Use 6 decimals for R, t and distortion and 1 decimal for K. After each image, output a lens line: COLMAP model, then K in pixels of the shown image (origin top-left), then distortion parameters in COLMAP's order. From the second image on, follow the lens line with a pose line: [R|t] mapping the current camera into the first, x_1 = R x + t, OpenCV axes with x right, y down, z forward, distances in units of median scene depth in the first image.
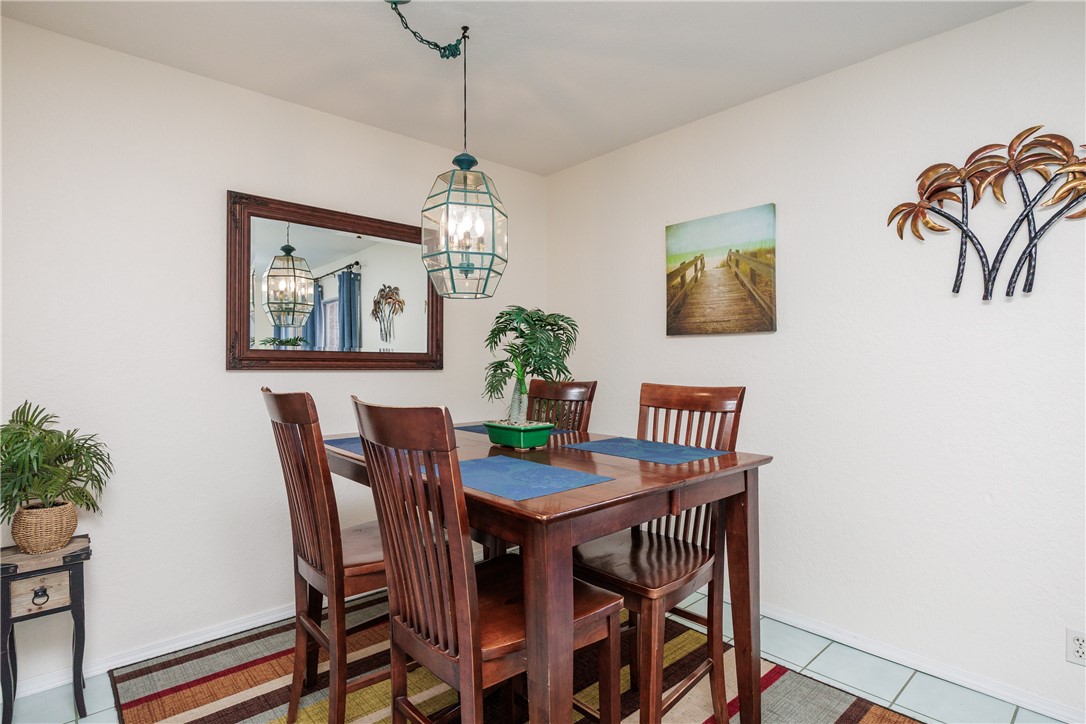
lens RADIAL K [[547.9, 0, 542.8], [0, 547.9, 363.2], [0, 0, 1]] dist [-0.006549, -0.000823]
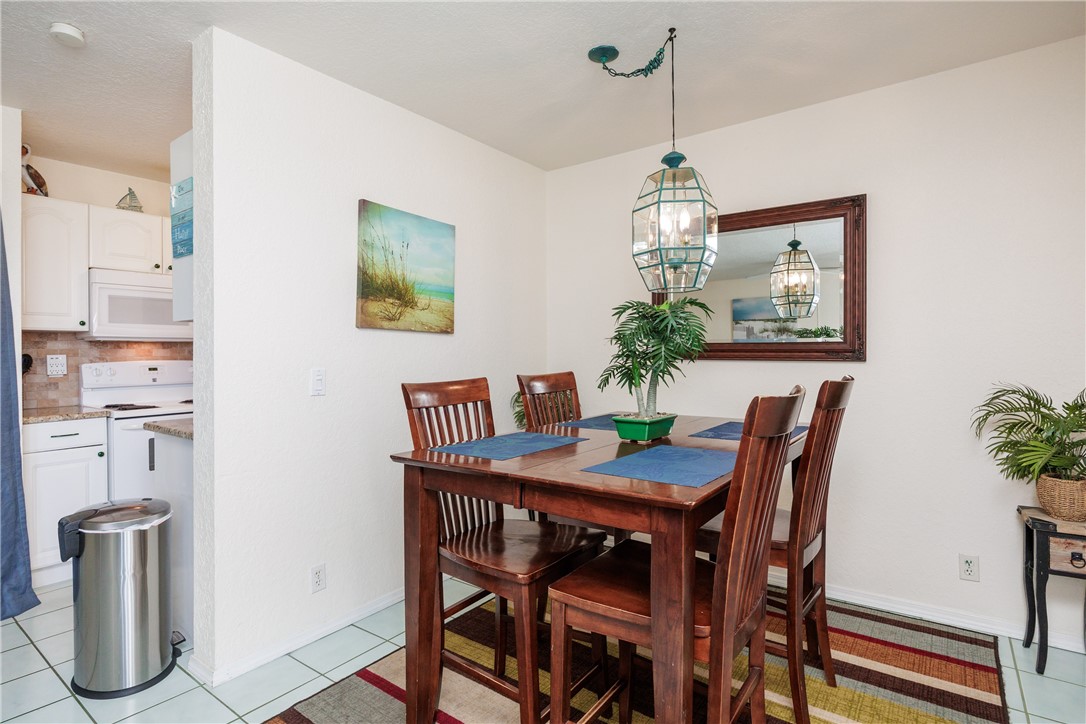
lens RADIAL K [[549.6, 0, 542.2], [0, 549.6, 356.0], [0, 0, 1]] dist [-0.003245, -0.000976]
pose [[0.194715, 0.006114, -0.980841, 0.822800], [0.007567, 0.999941, 0.007735, -0.009827], [0.980831, -0.008928, 0.194657, 0.553531]]
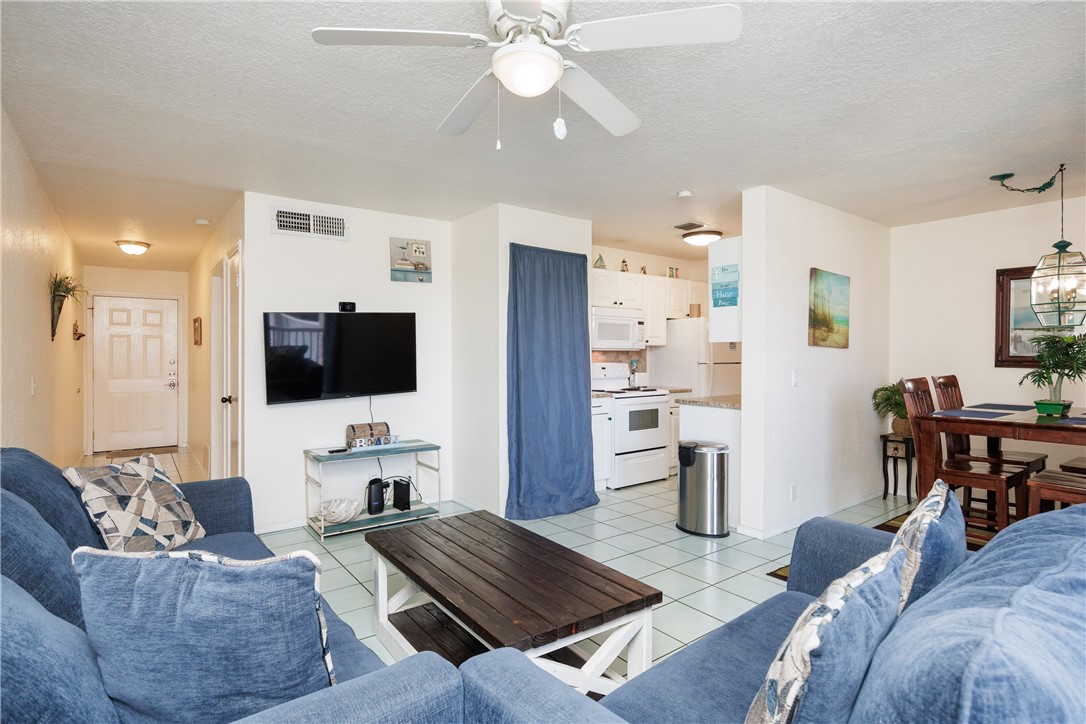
lens RADIAL K [[547.9, 0, 542.8], [0, 547.9, 363.2], [0, 0, 1]] dist [-0.006549, -0.000823]
pose [[-0.090386, 0.016242, -0.995774, 1.651250], [-0.001314, 0.999864, 0.016428, -0.034451], [0.995906, 0.002794, -0.090352, -0.419981]]
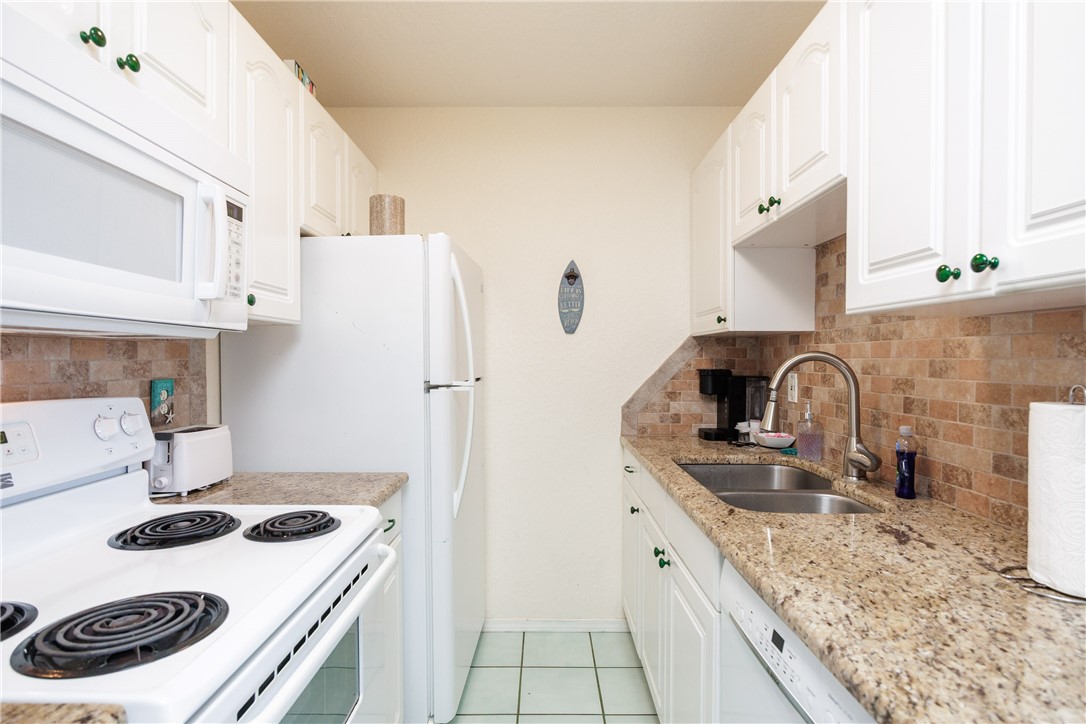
lens RADIAL K [[547.9, 0, 542.8], [0, 547.9, 363.2], [0, 0, 1]] dist [-0.006549, -0.000823]
pose [[0.738061, 0.005981, -0.674708, -0.558033], [-0.001273, 0.999971, 0.007472, -0.030457], [0.674733, -0.004656, 0.738047, -0.386098]]
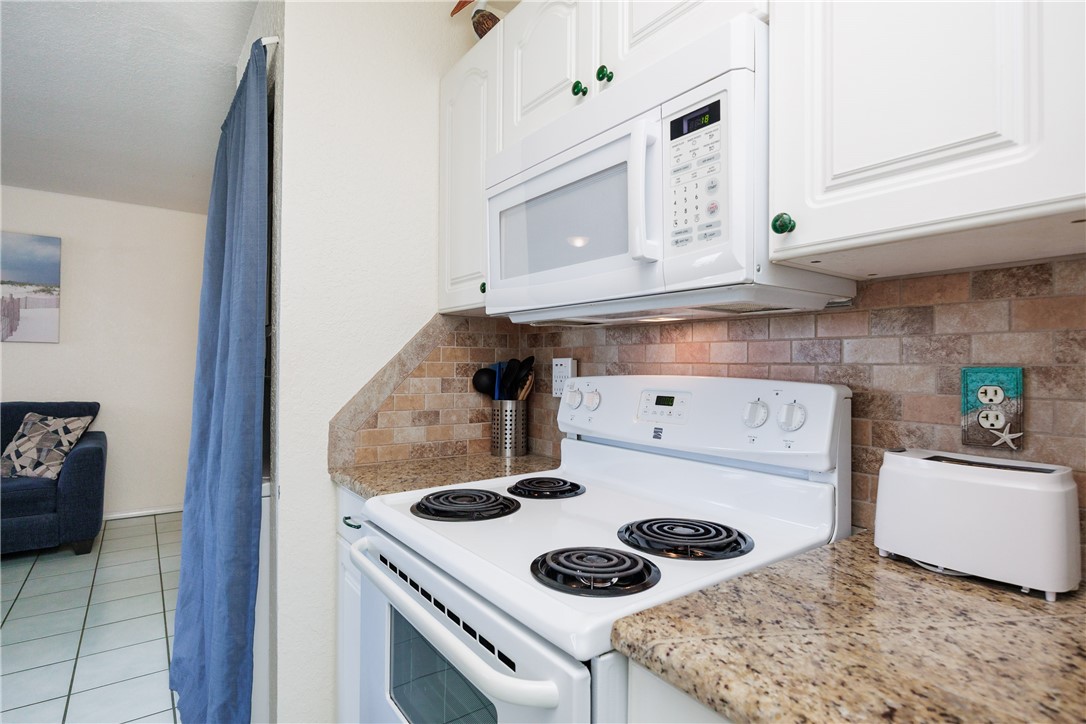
lens RADIAL K [[547.9, 0, 542.8], [0, 547.9, 363.2], [0, 0, 1]] dist [-0.006549, -0.000823]
pose [[-0.994634, -0.006208, 0.103267, -1.146959], [-0.006431, 0.999978, -0.001822, -0.001933], [-0.103253, -0.002476, -0.994652, 0.269069]]
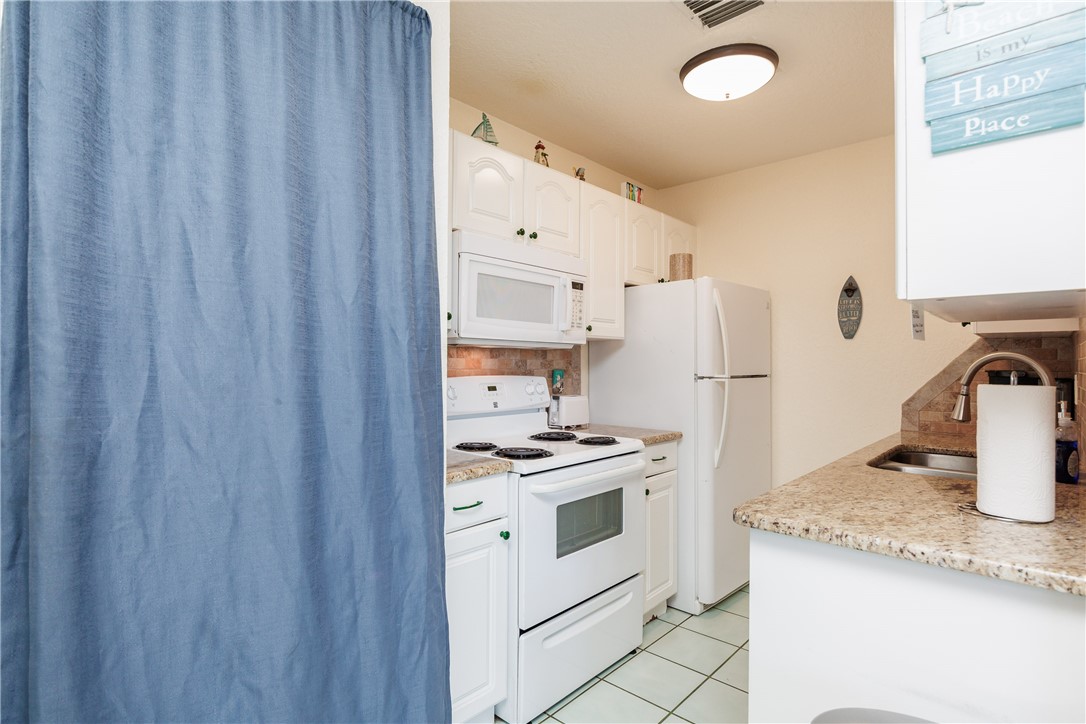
lens RADIAL K [[549.6, 0, 542.2], [0, 549.6, 356.0], [0, 0, 1]] dist [-0.003245, -0.000976]
pose [[0.093560, -0.014373, -0.995510, 0.015182], [-0.006518, 0.999866, -0.015049, -0.016240], [0.995592, 0.007896, 0.093454, -0.366012]]
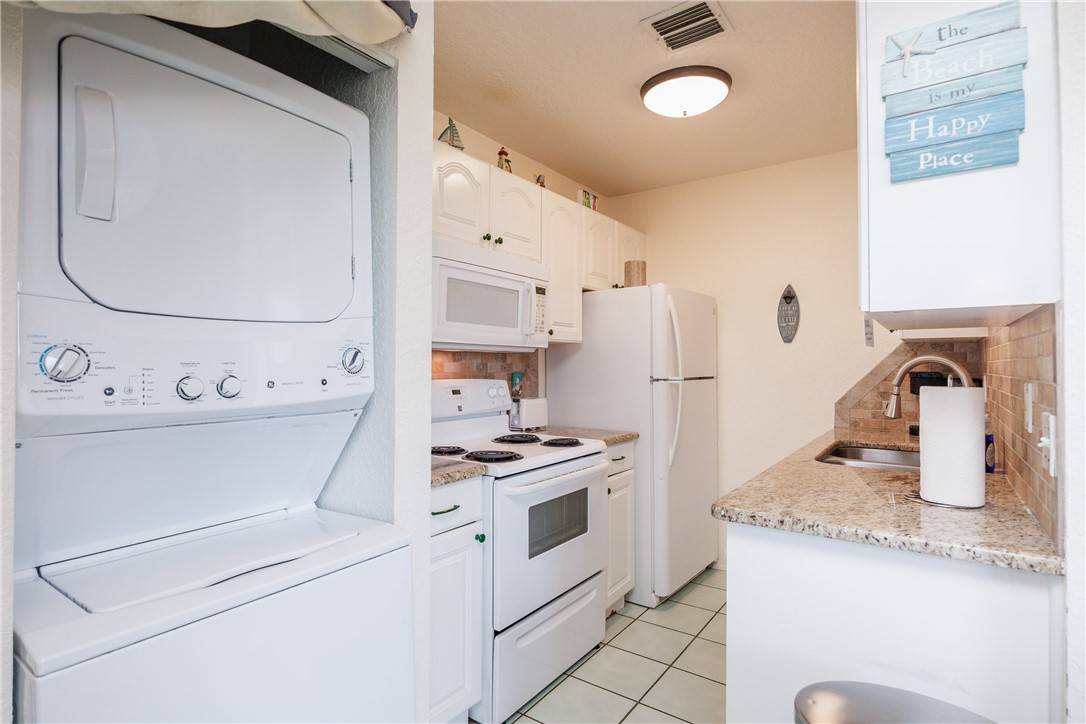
lens RADIAL K [[549.7, 0, 541.9], [0, 549.7, 354.0], [0, 0, 1]] dist [-0.003914, 0.000017]
pose [[0.210071, -0.019849, -0.977485, 0.024946], [-0.003401, 0.999773, -0.021033, -0.021522], [0.977680, 0.007743, 0.209955, -0.433532]]
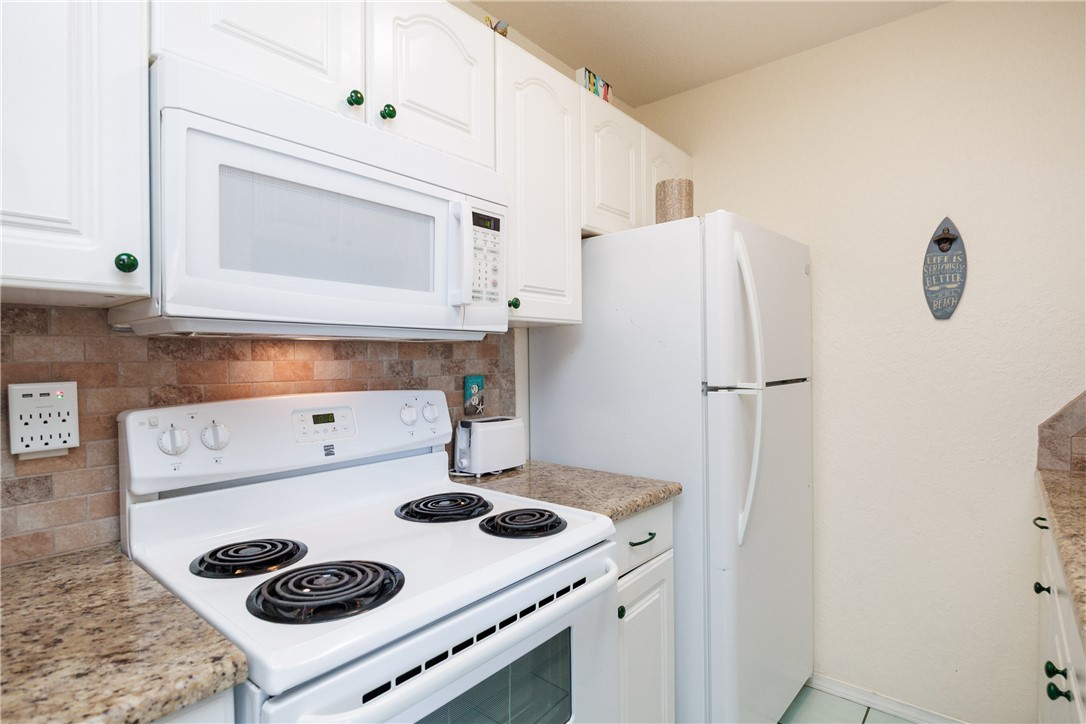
lens RADIAL K [[547.9, 0, 542.8], [0, 547.9, 363.2], [0, 0, 1]] dist [-0.006549, -0.000823]
pose [[0.135939, 0.010185, -0.990665, -0.555578], [0.006698, 0.999915, 0.011199, -0.031351], [0.990695, -0.008158, 0.135860, -0.195370]]
